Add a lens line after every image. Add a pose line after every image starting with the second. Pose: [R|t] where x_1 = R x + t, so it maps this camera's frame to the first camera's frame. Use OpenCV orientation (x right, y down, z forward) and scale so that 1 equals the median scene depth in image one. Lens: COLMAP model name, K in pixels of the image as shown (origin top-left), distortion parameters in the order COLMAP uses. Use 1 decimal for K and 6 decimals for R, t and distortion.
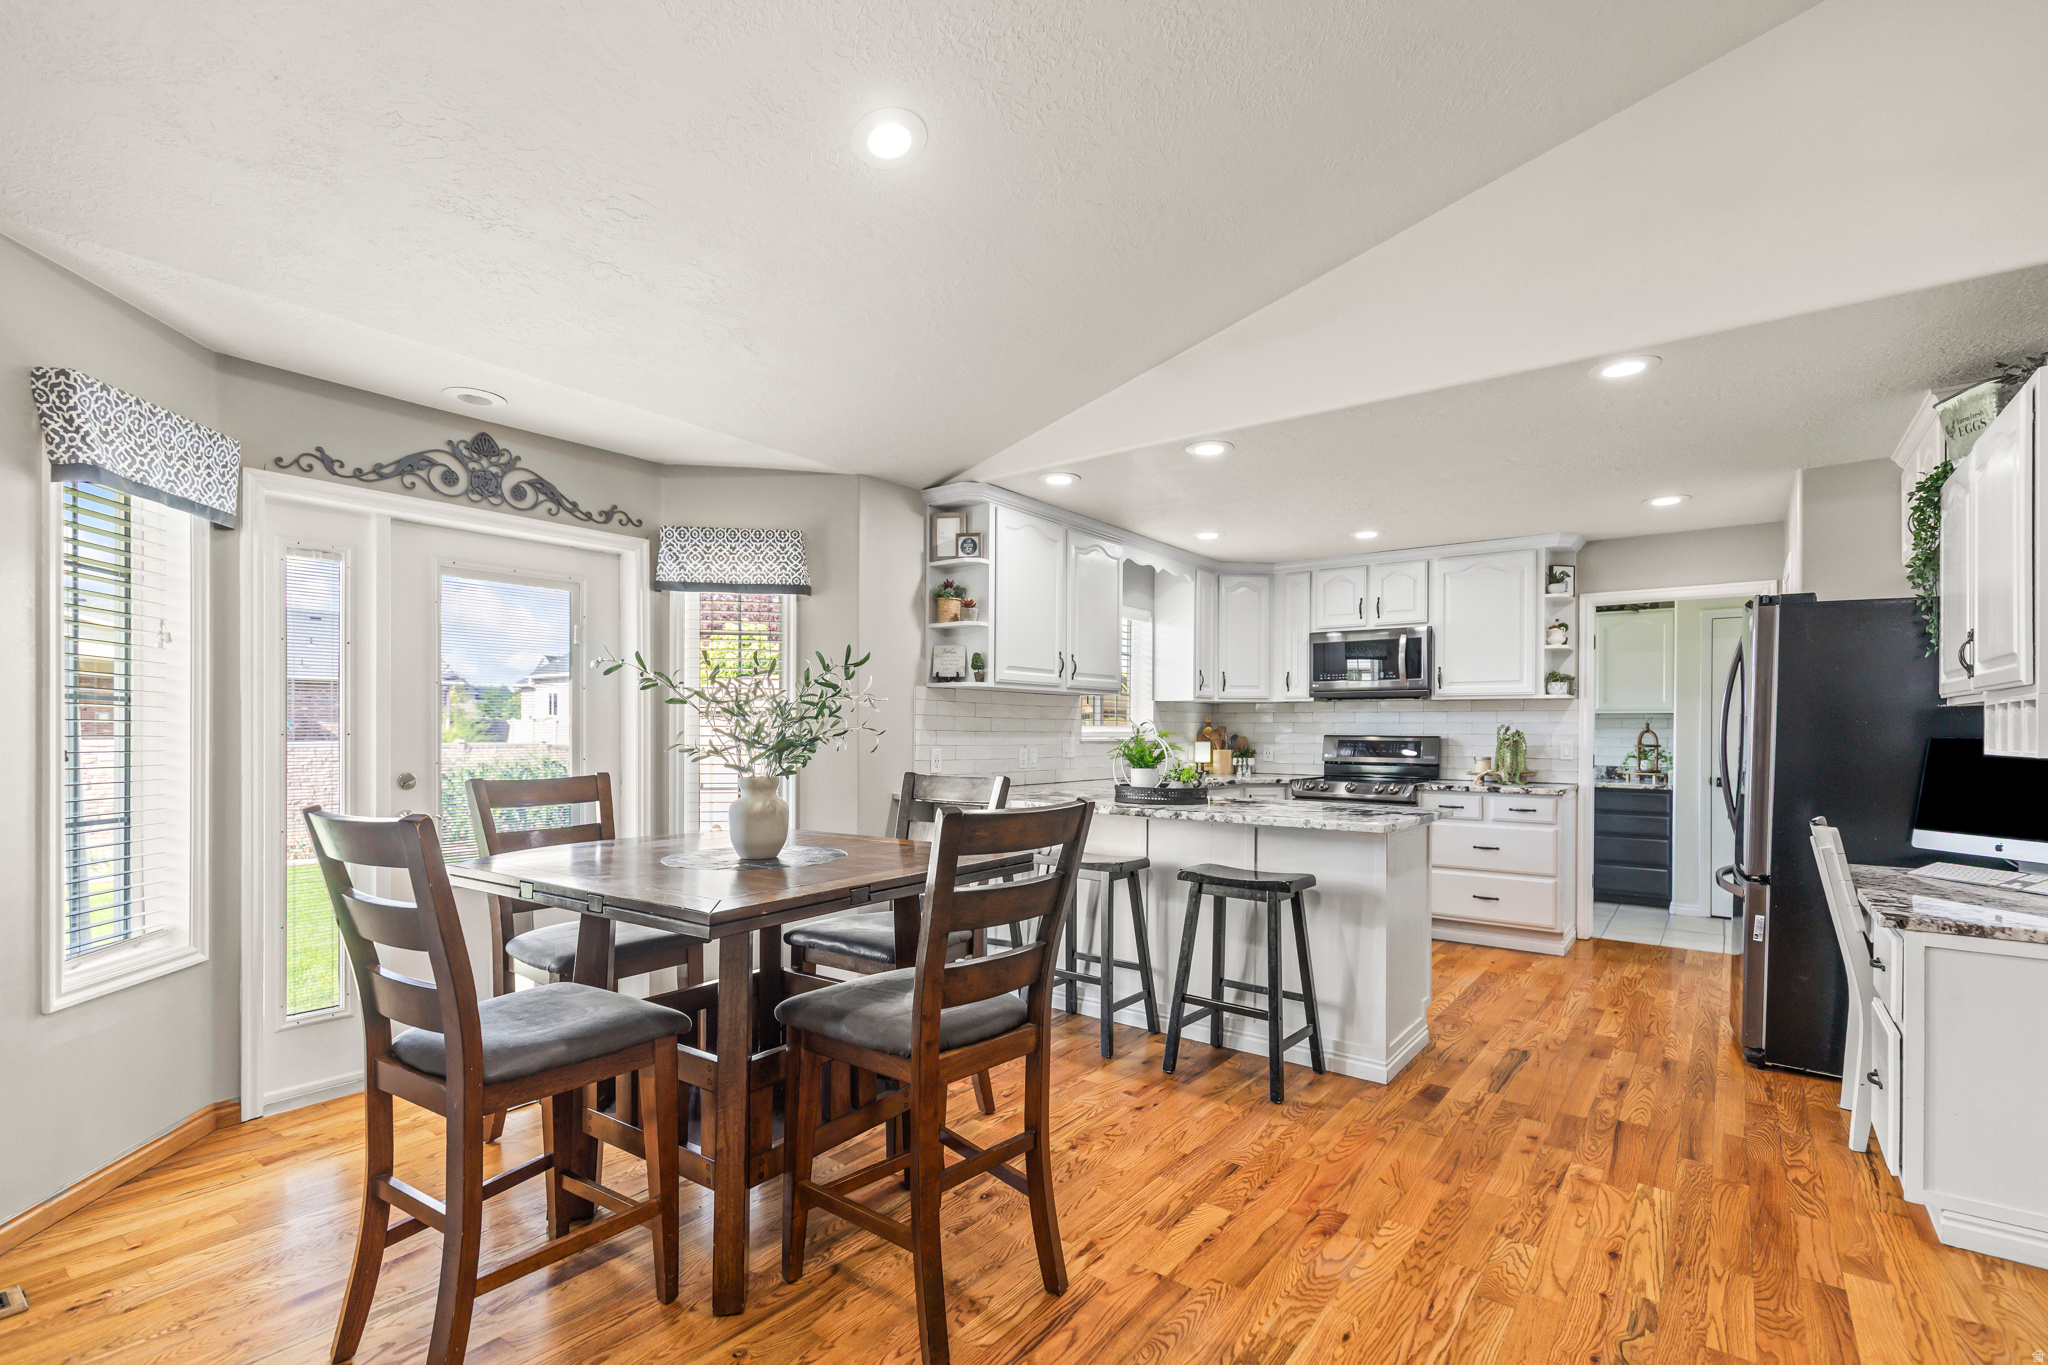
lens RADIAL K [[933.4, 0, 1027.0], [0, 933.4, 728.2], [0, 0, 1]] dist [0.002984, 0.000774]
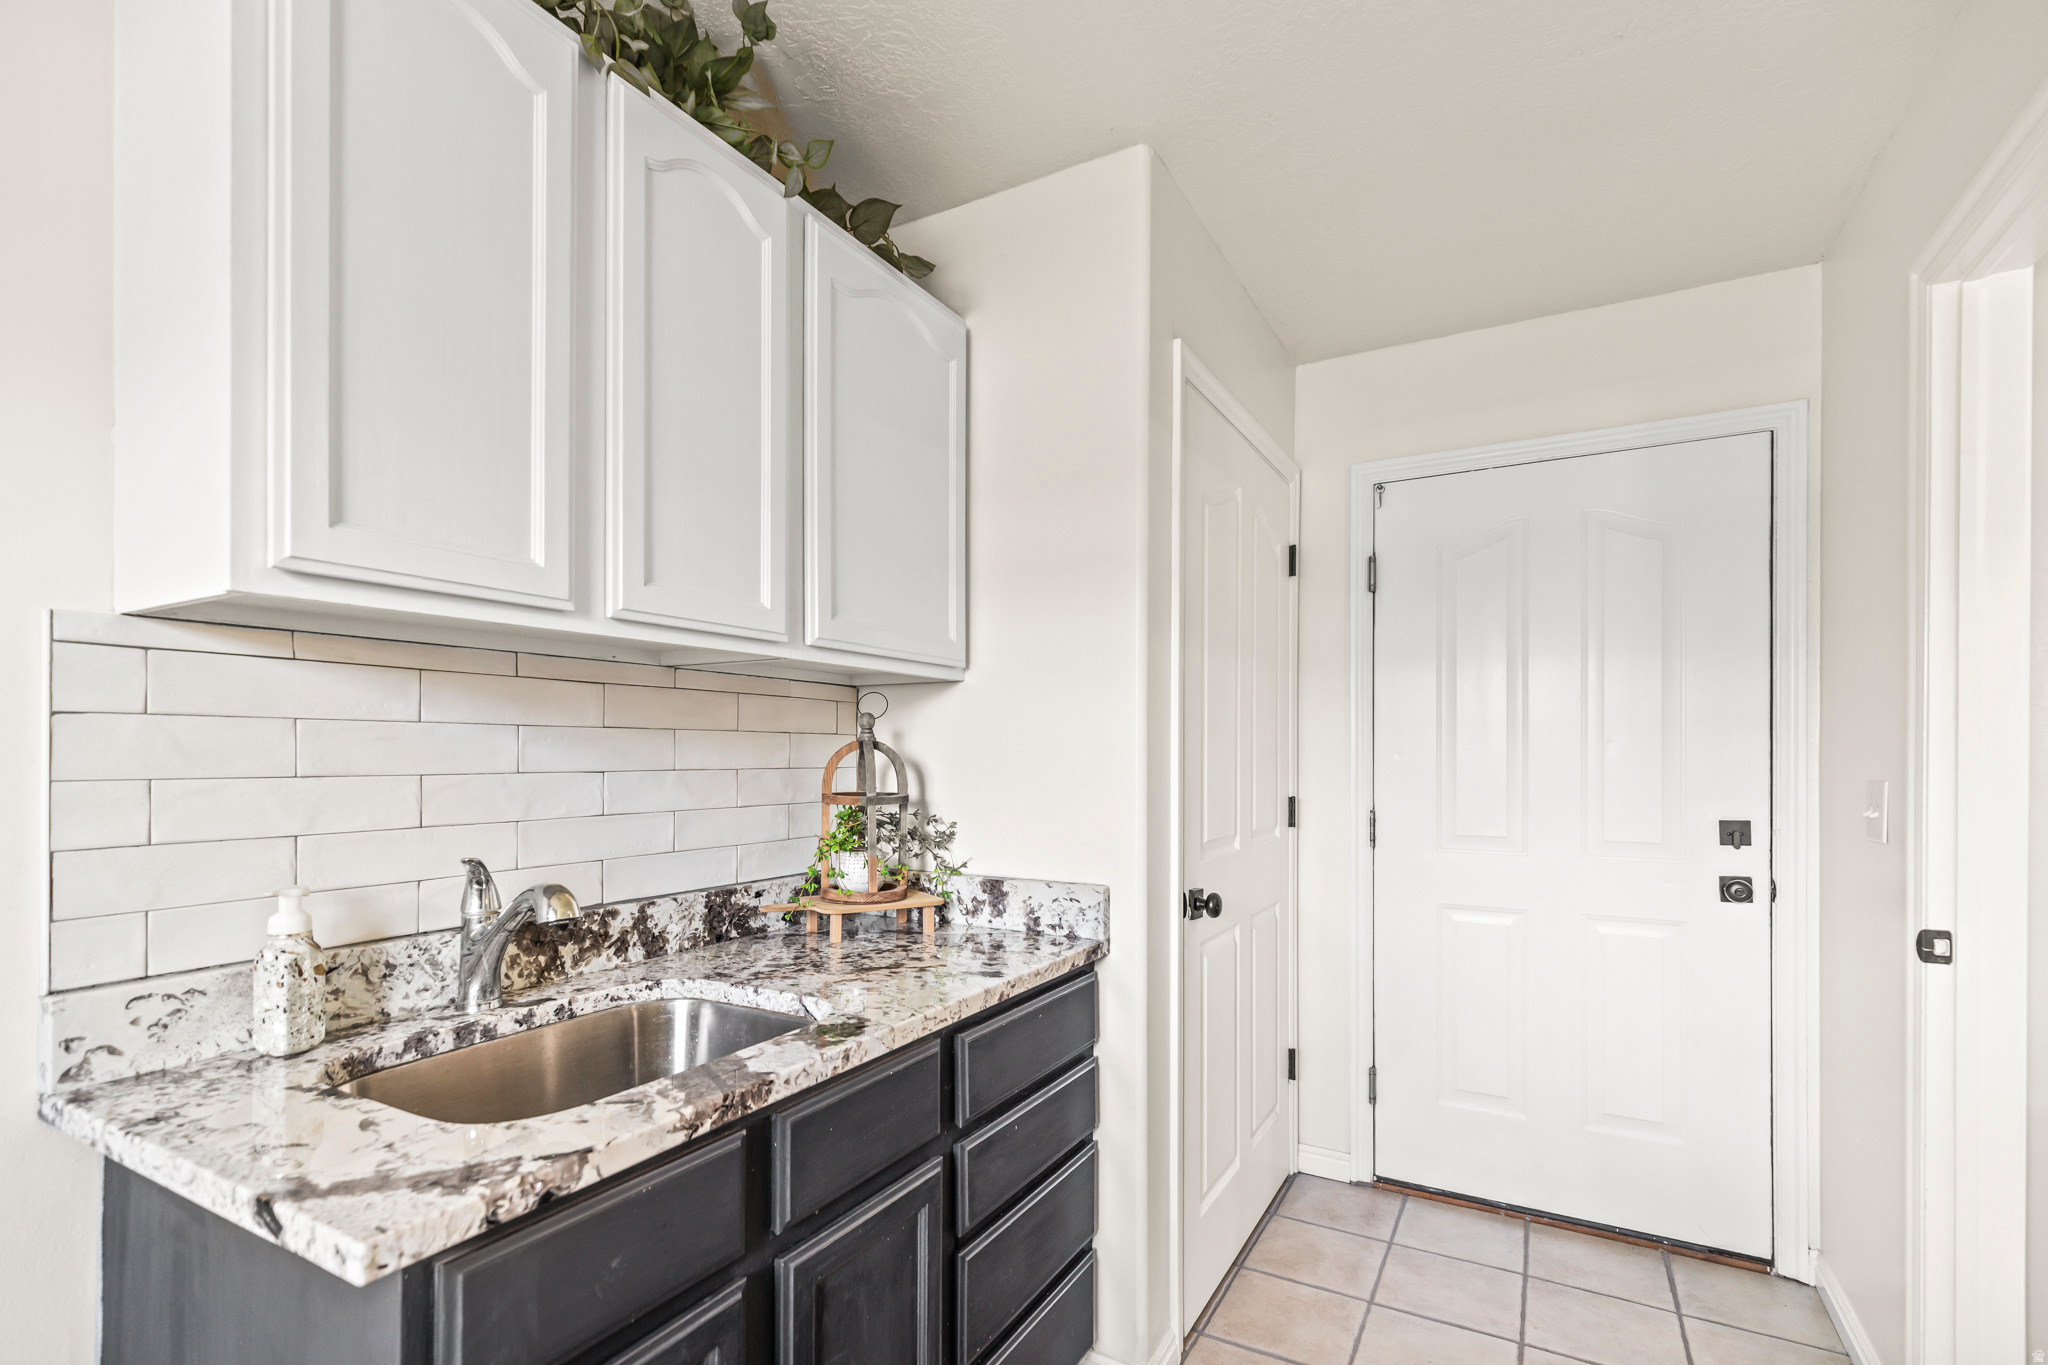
lens RADIAL K [[933.4, 0, 1027.0], [0, 933.4, 728.2], [0, 0, 1]] dist [0.002984, 0.000774]
pose [[-0.126313, 0.018265, 0.991822, 0.549834], [-0.002938, 0.999819, -0.018786, 0.005815], [-0.991986, -0.005286, -0.126236, 1.376042]]
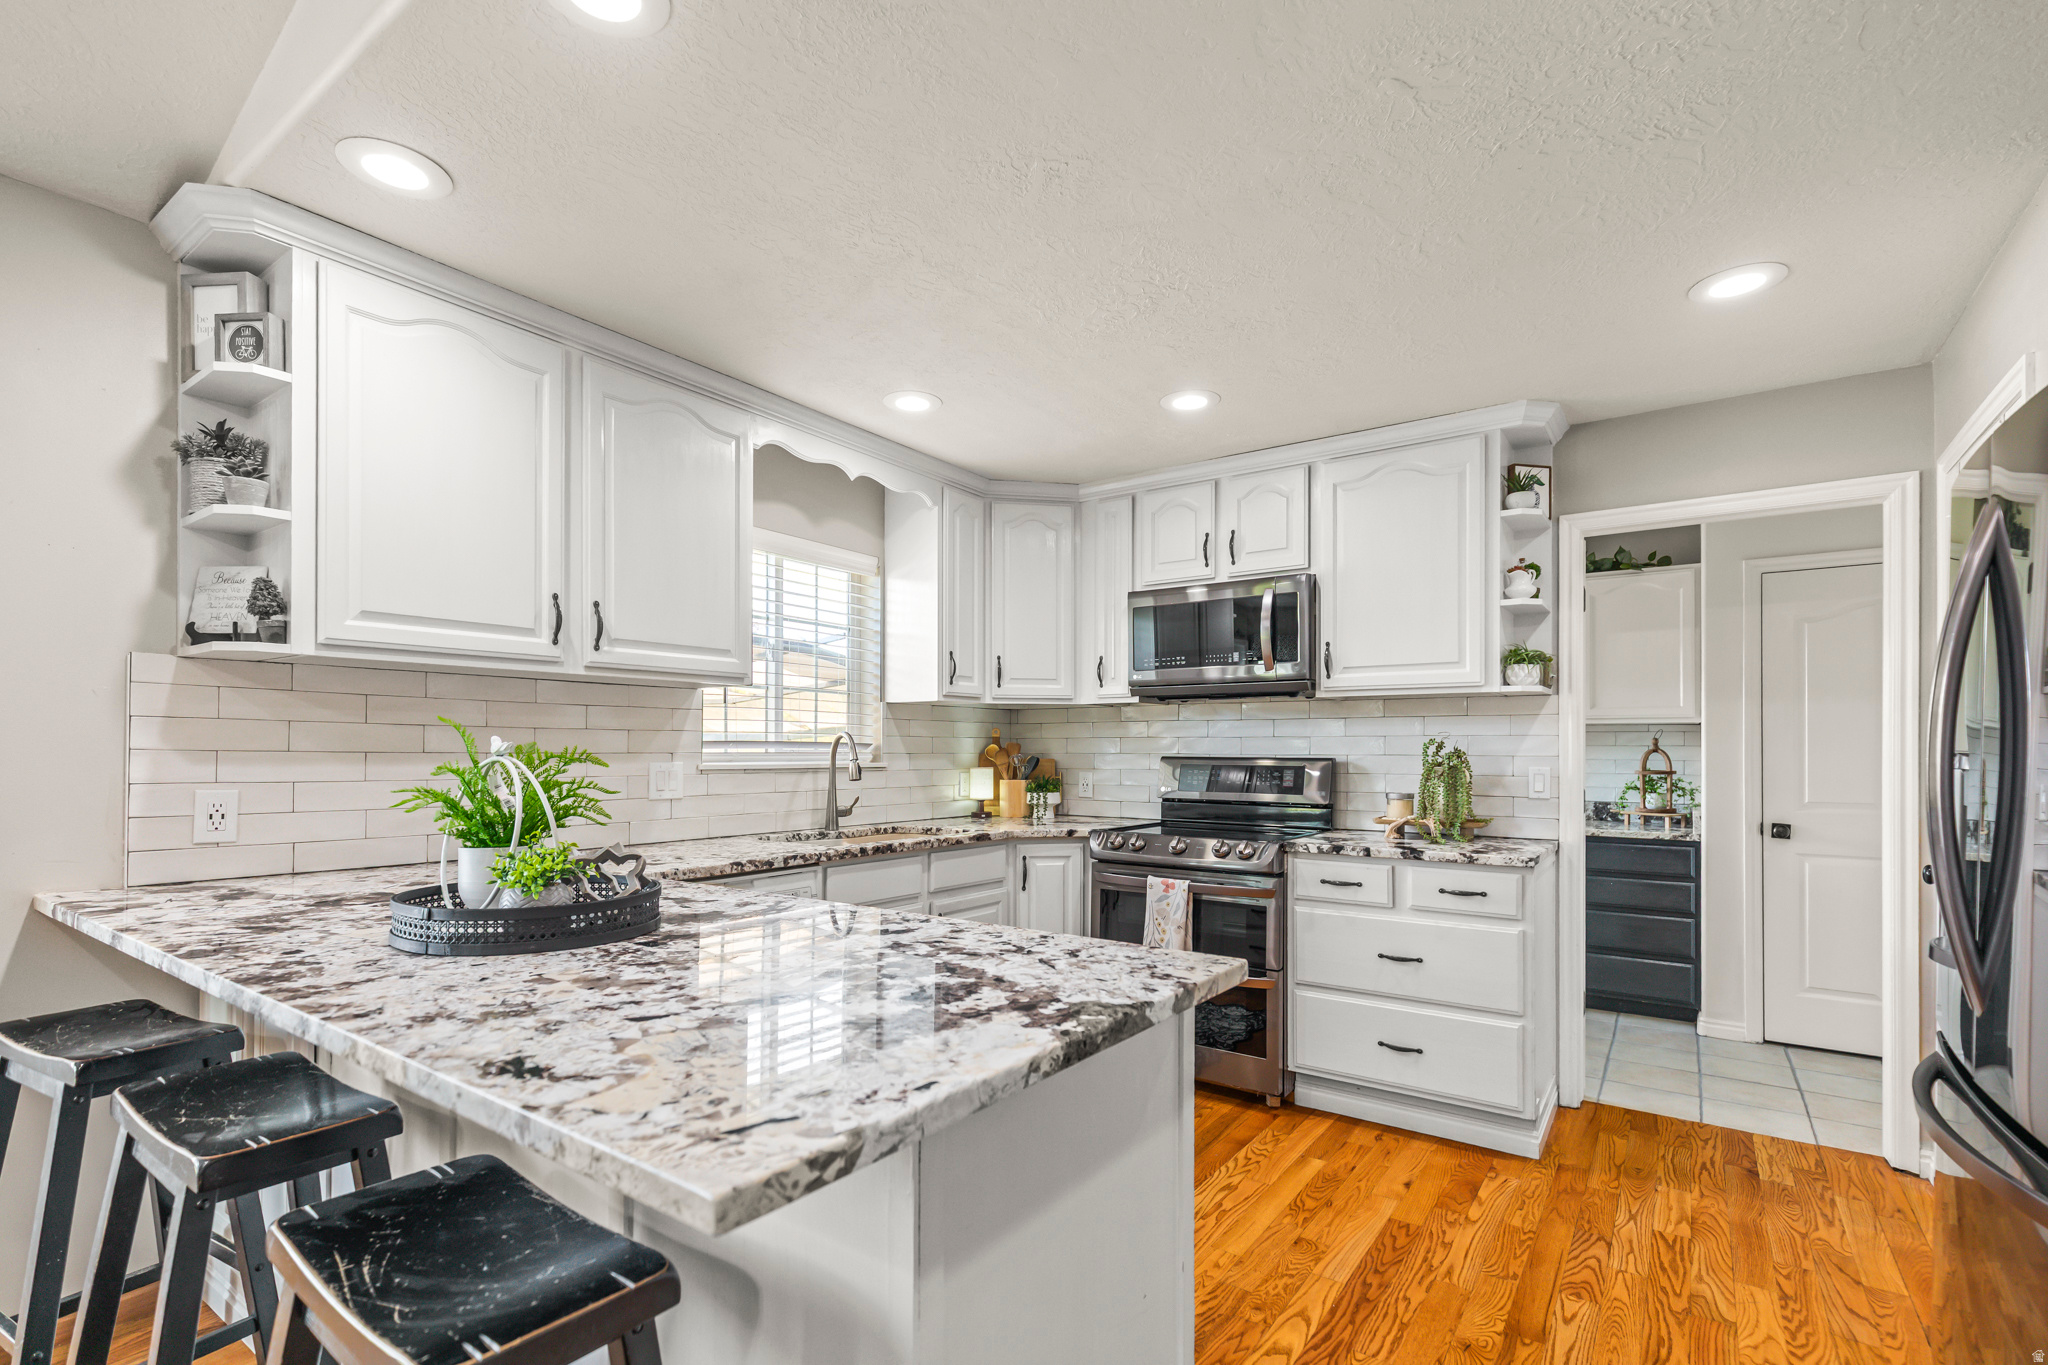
lens RADIAL K [[931.5, 0, 1031.4], [0, 931.5, 739.3], [0, 0, 1]] dist [0.001098, 0.000232]
pose [[0.999492, -0.001522, 0.031848, 0.275199], [0.001844, 0.999948, -0.010070, 0.002282], [-0.031831, 0.010124, 0.999442, 0.487092]]
